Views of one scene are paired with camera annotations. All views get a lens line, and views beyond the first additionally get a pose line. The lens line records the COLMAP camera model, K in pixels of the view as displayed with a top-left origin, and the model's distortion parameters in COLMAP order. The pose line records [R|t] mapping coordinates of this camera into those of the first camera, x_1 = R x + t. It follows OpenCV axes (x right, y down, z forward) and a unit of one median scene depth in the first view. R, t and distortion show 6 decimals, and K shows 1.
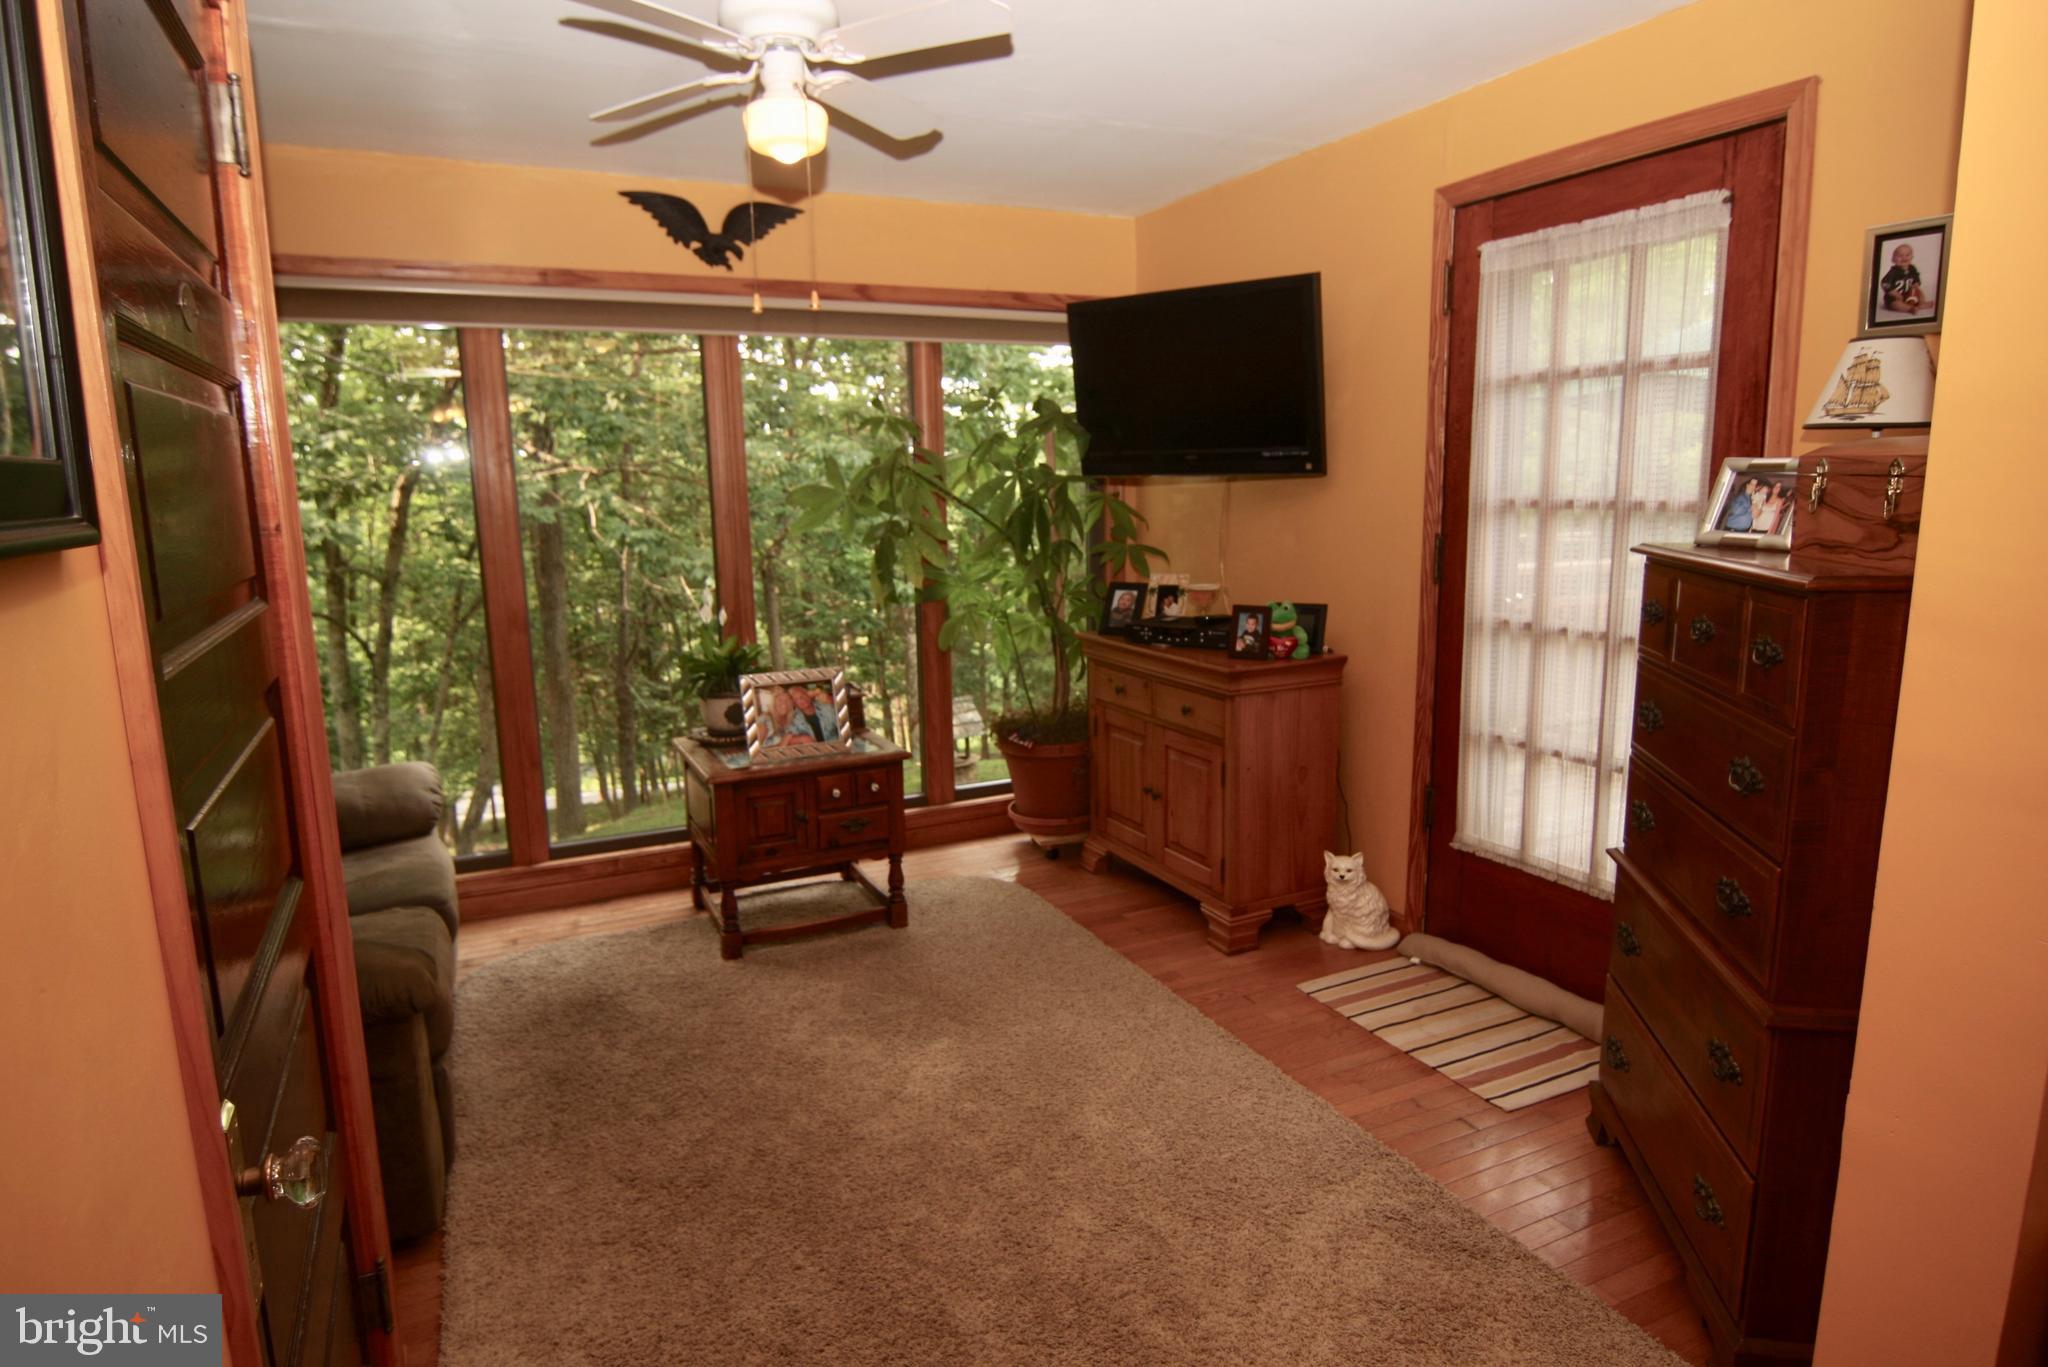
lens RADIAL K [[1181.3, 0, 1028.4], [0, 1181.3, 690.5], [0, 0, 1]] dist [-0.006526, -0.012747]
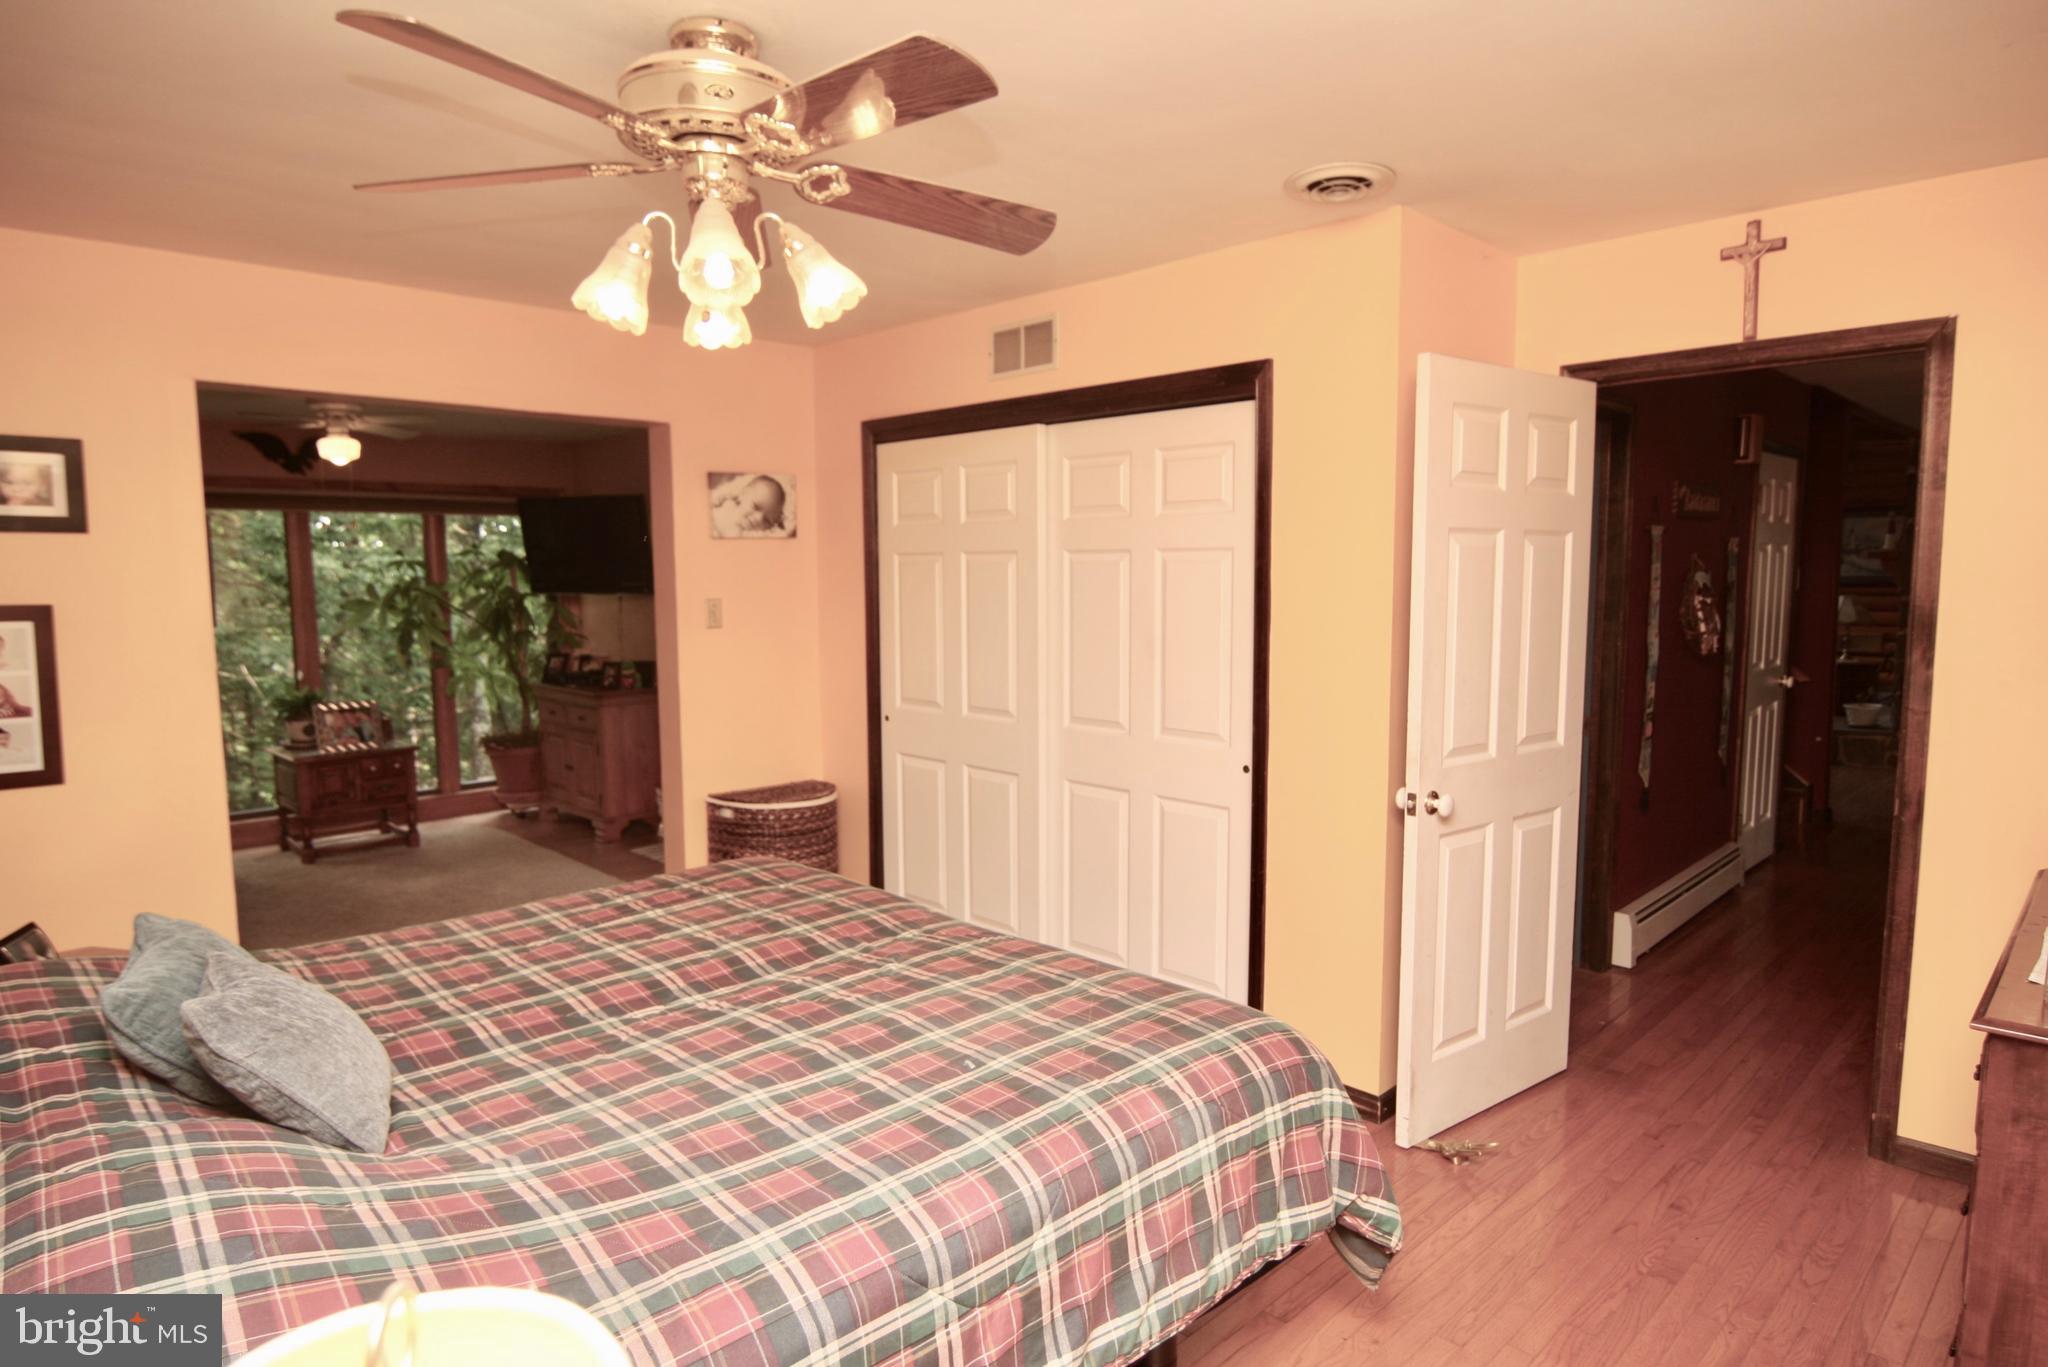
lens RADIAL K [[1181.3, 0, 1026.3], [0, 1181.3, 690.8], [0, 0, 1]] dist [-0.006526, -0.012747]
pose [[0.948410, -0.023393, 0.316182, 0.228613], [0.048222, 0.996315, -0.070931, 0.150238], [-0.313358, 0.082519, 0.946043, -1.076062]]
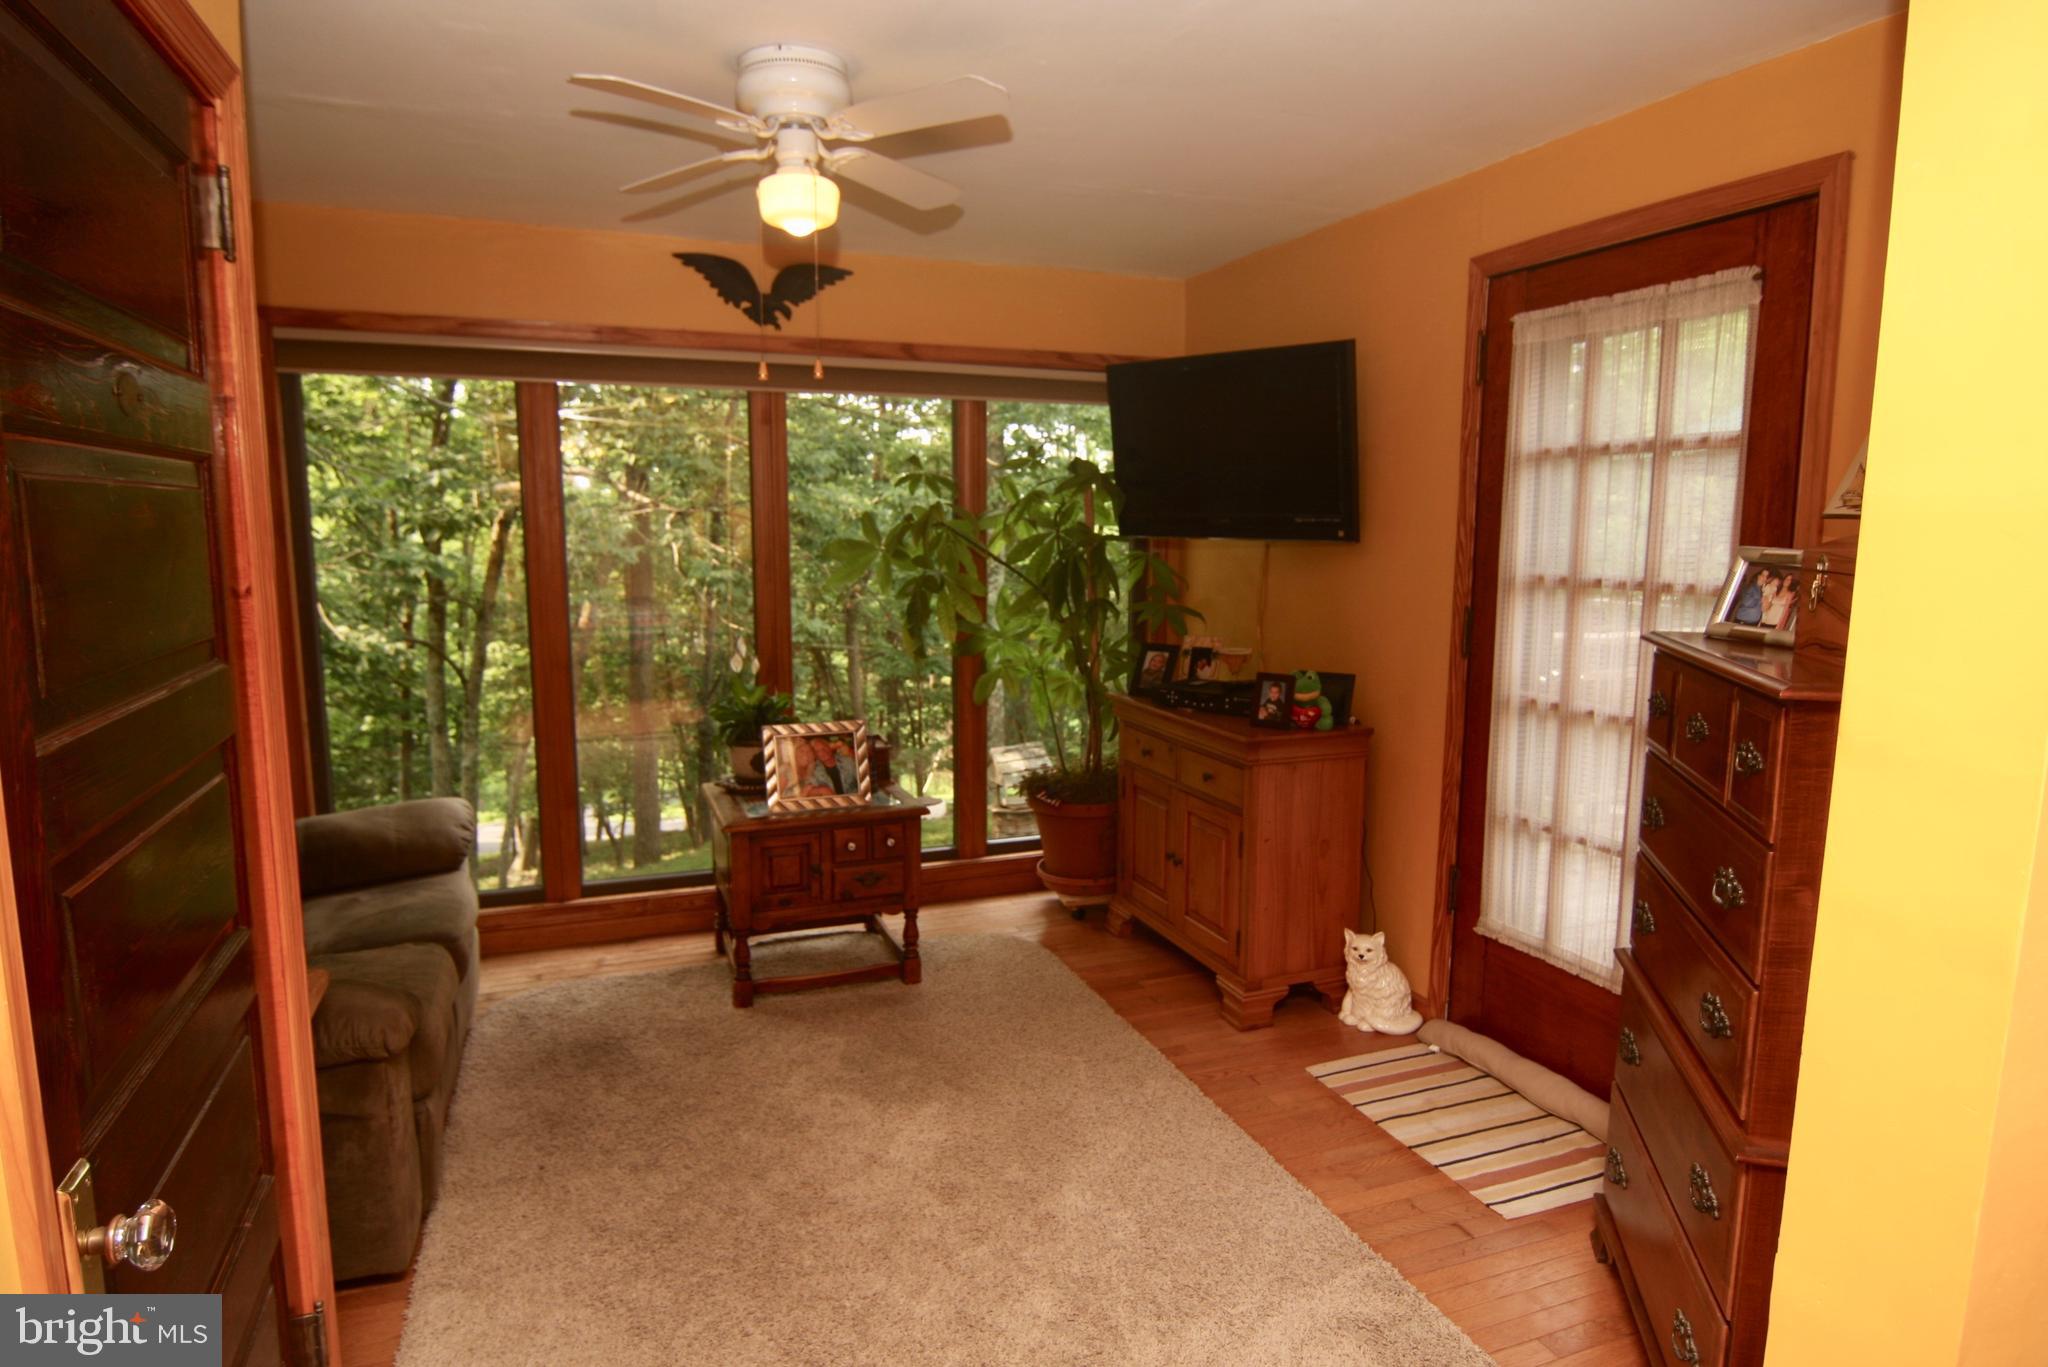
lens RADIAL K [[1181.3, 0, 1024.3], [0, 1181.3, 688.1], [0, 0, 1]] dist [-0.006526, -0.012747]
pose [[0.996341, 0.033981, -0.078426, 0.060080], [-0.036947, 0.998644, -0.036682, -0.016833], [0.077073, 0.039445, 0.996245, 0.005155]]
